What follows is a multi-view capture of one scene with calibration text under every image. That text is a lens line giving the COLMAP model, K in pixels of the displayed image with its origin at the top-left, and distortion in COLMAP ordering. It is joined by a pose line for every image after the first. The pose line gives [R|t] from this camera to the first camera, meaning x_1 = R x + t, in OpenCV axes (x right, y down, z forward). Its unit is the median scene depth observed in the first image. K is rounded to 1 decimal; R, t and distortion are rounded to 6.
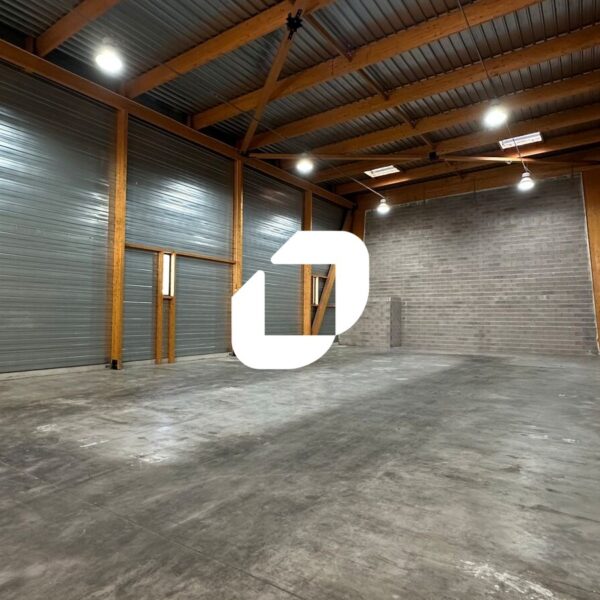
lens RADIAL K [[426.5, 0, 298.7], [0, 426.5, 299.0], [0, 0, 1]] dist [-0.001374, -0.006700]
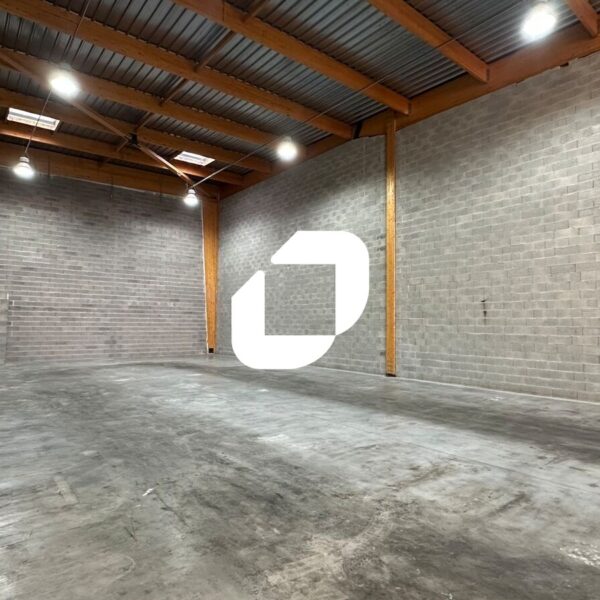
lens RADIAL K [[426.5, 0, 299.5], [0, 426.5, 299.8], [0, 0, 1]] dist [-0.001374, -0.006700]
pose [[0.273191, 0.049432, 0.960689, -0.359823], [-0.048171, 0.998129, -0.037660, 0.009599], [-0.960753, -0.035989, 0.275061, 0.364766]]
